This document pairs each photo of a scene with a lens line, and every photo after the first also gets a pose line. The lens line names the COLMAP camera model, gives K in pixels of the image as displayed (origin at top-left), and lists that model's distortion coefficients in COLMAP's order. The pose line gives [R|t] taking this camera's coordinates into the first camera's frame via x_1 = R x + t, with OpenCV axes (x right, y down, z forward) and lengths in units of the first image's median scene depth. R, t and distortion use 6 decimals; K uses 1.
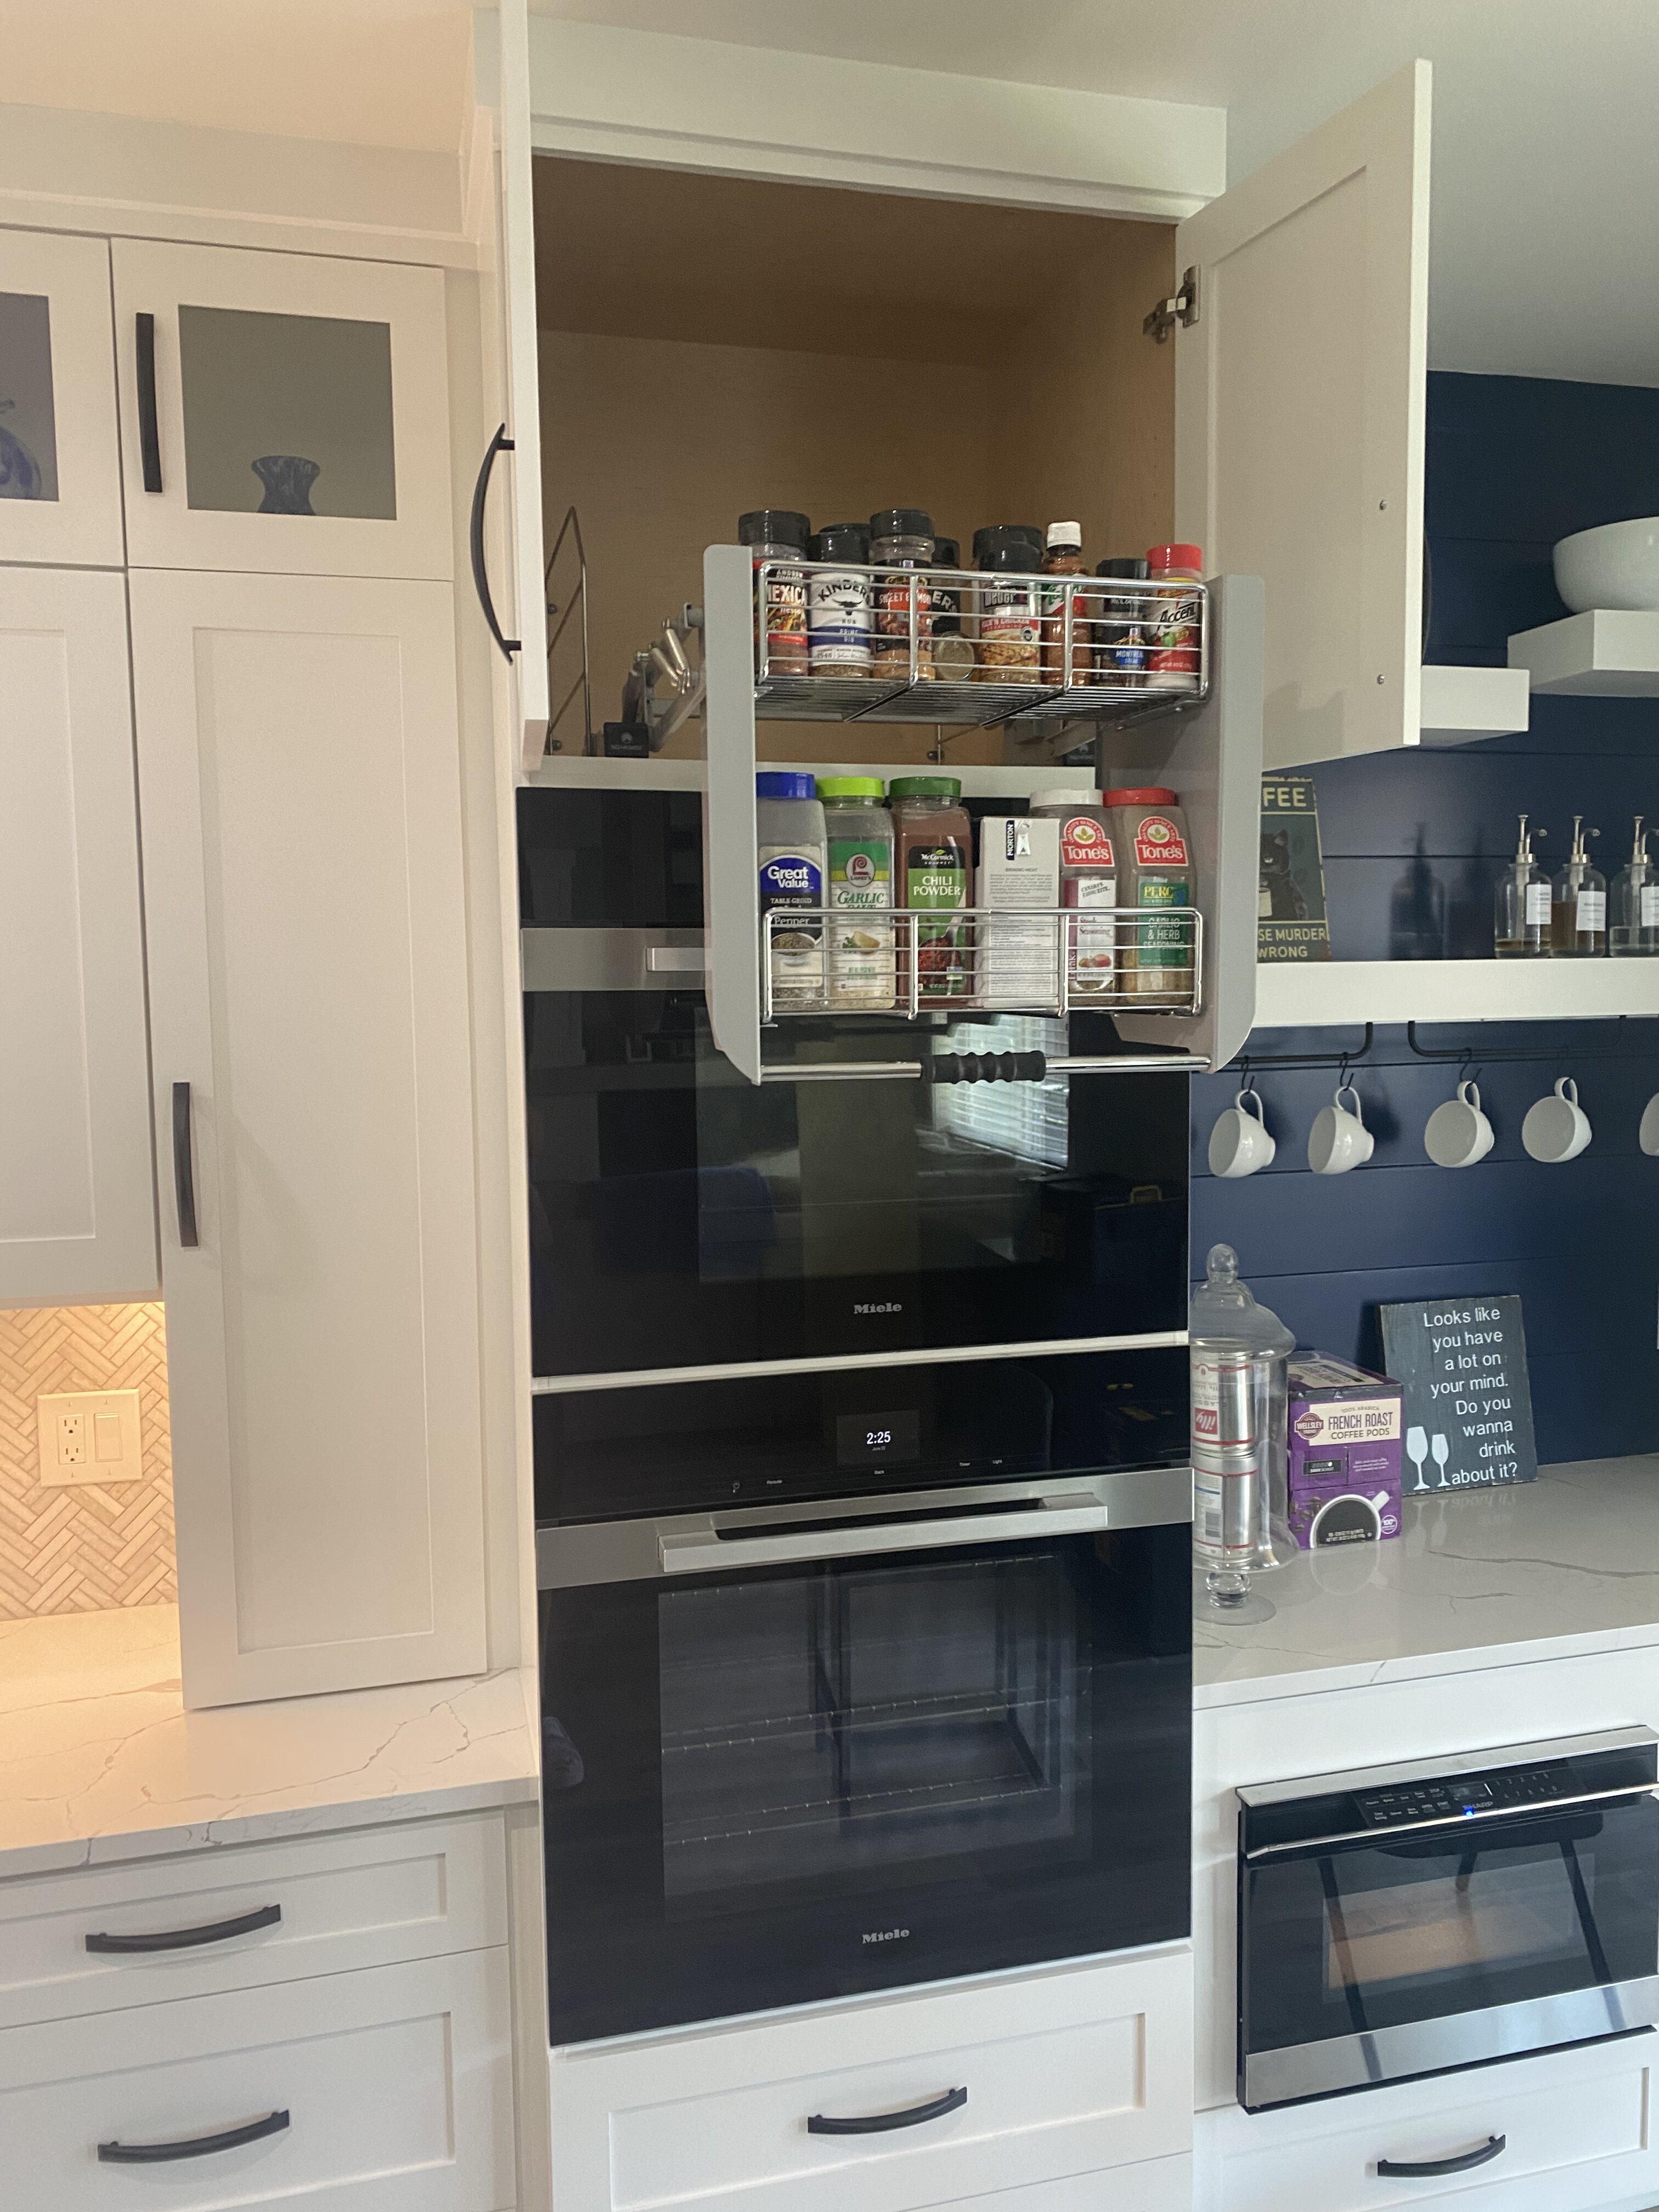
lens RADIAL K [[1694.3, 0, 836.8], [0, 1694.3, 1121.9], [0, 0, 1]] dist [0.037471, -0.033583]
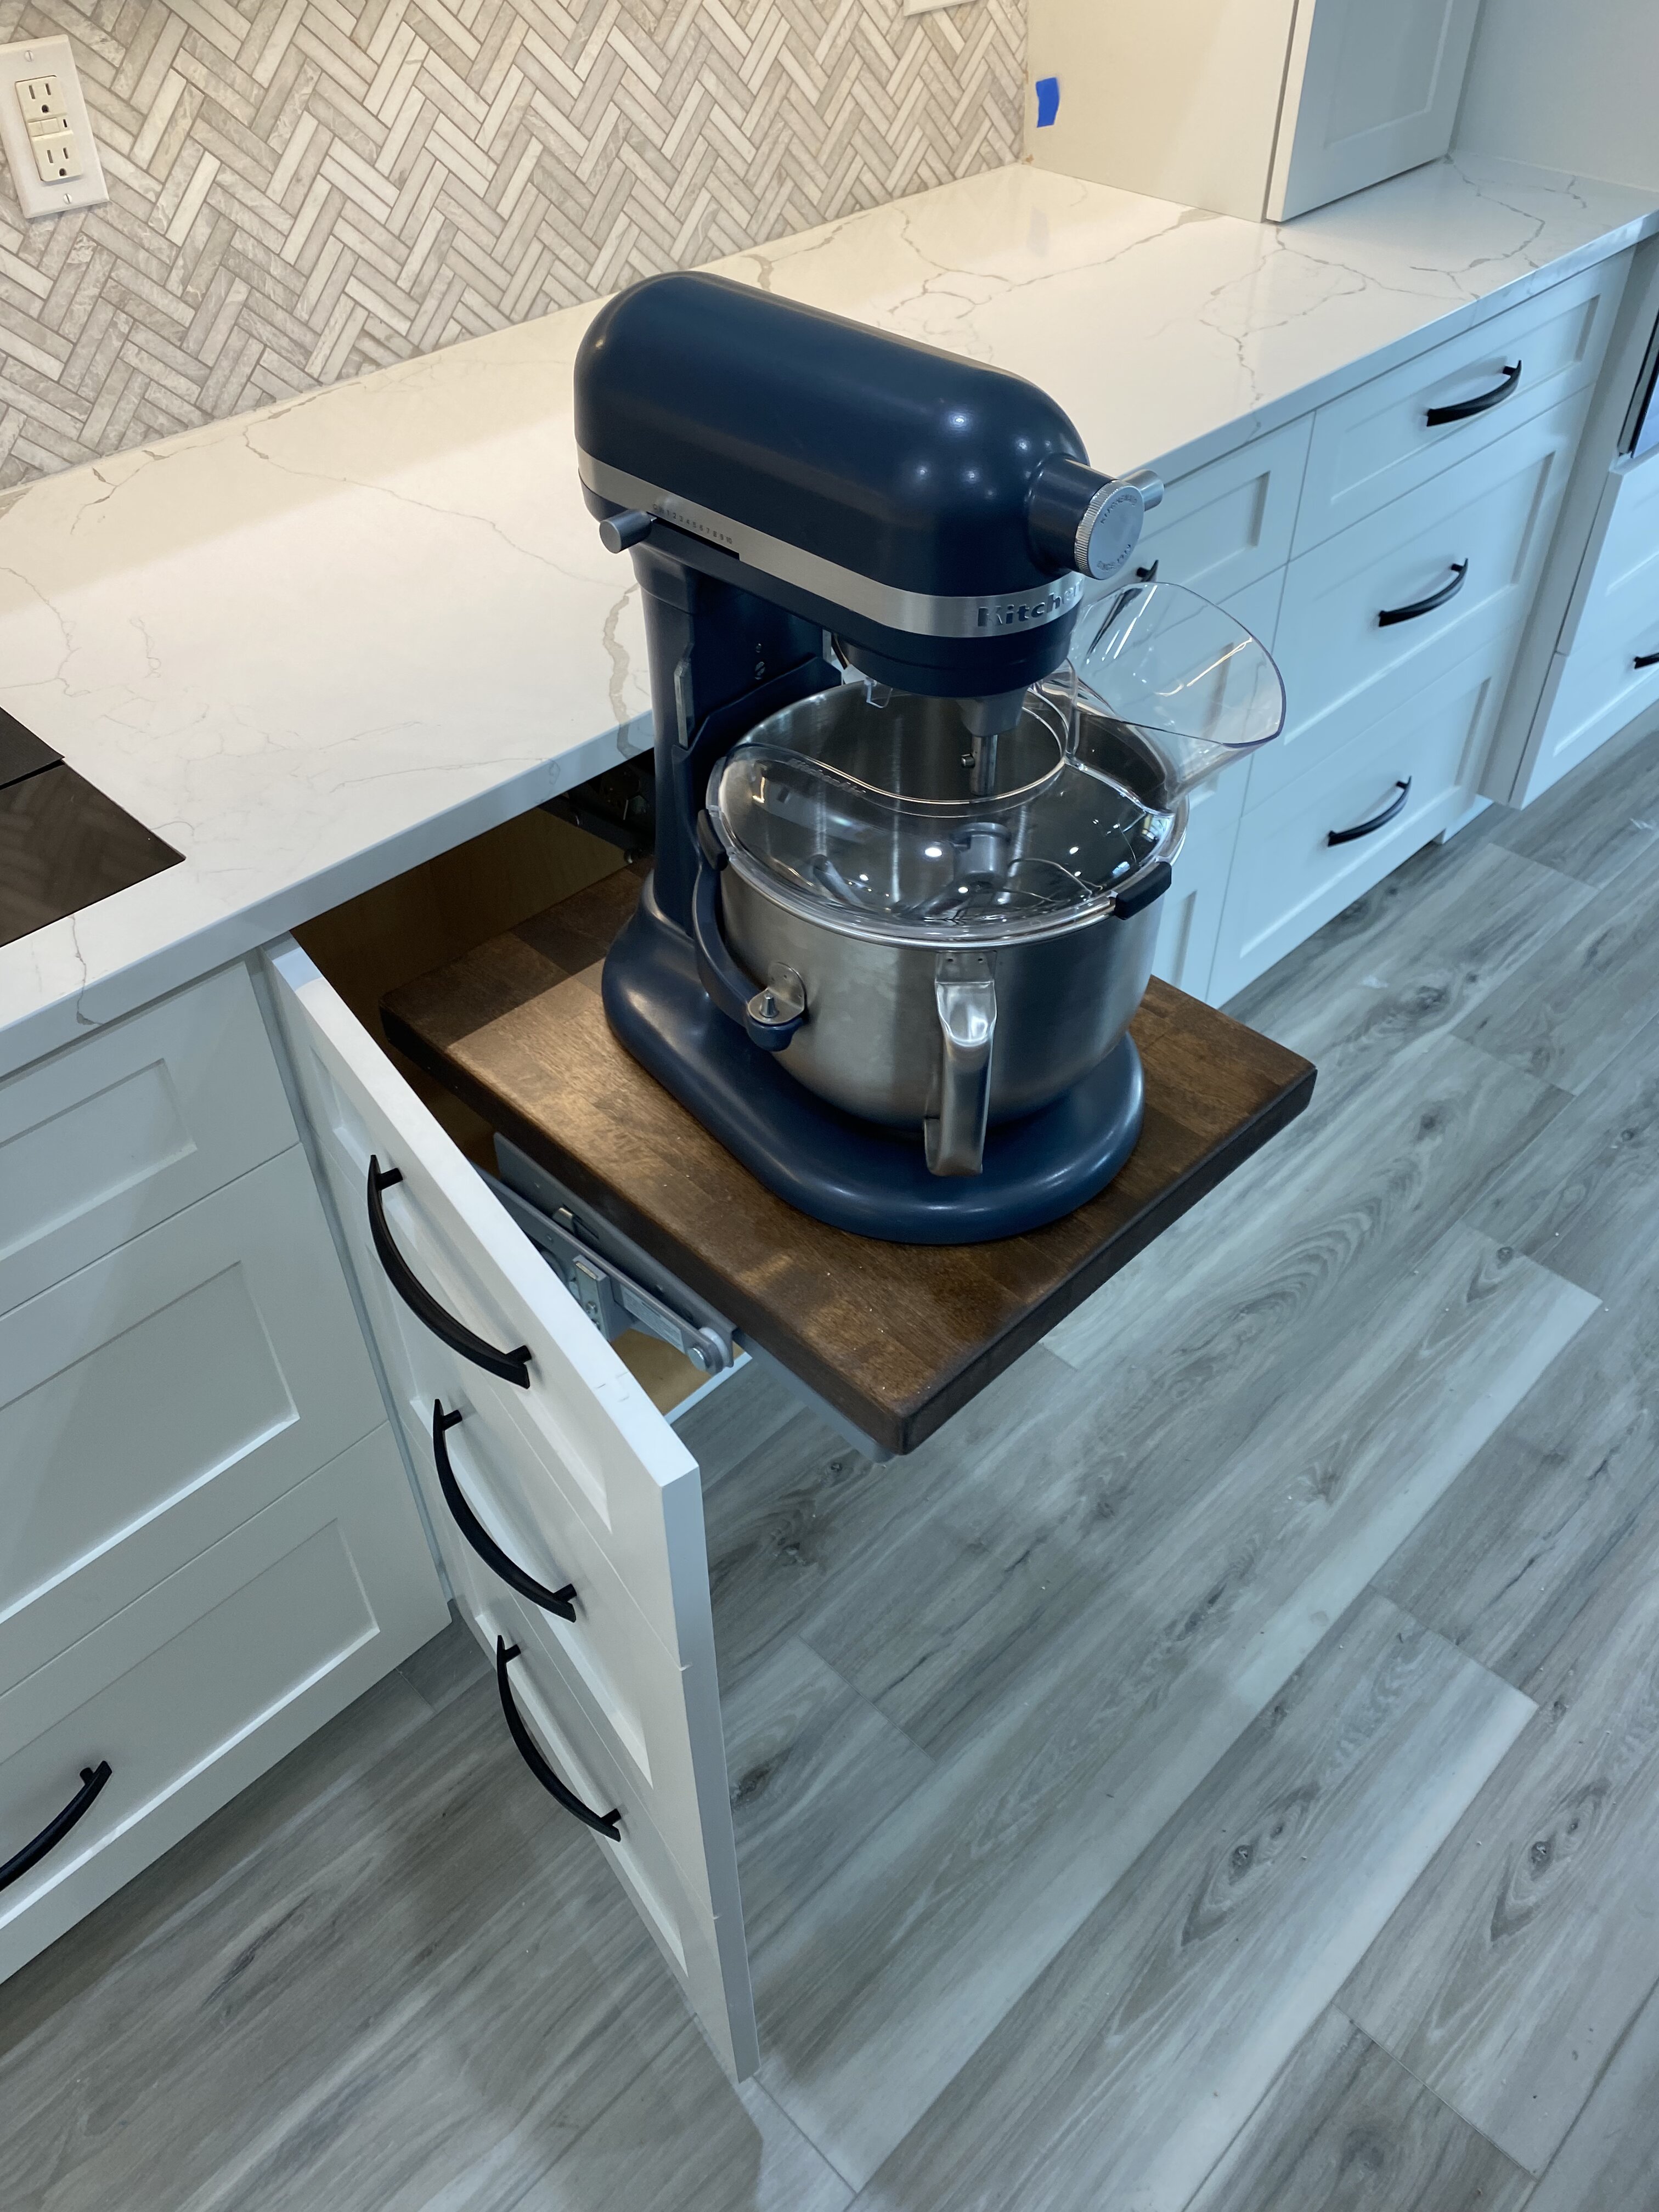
lens RADIAL K [[1694.3, 0, 835.9], [0, 1694.3, 1085.0], [0, 0, 1]] dist [0.037471, -0.033583]
pose [[0.862787, -0.339647, 0.374485, -1.102252], [0.045775, 0.790159, 0.611190, 0.136127], [-0.503492, -0.510184, 0.697286, 0.234782]]
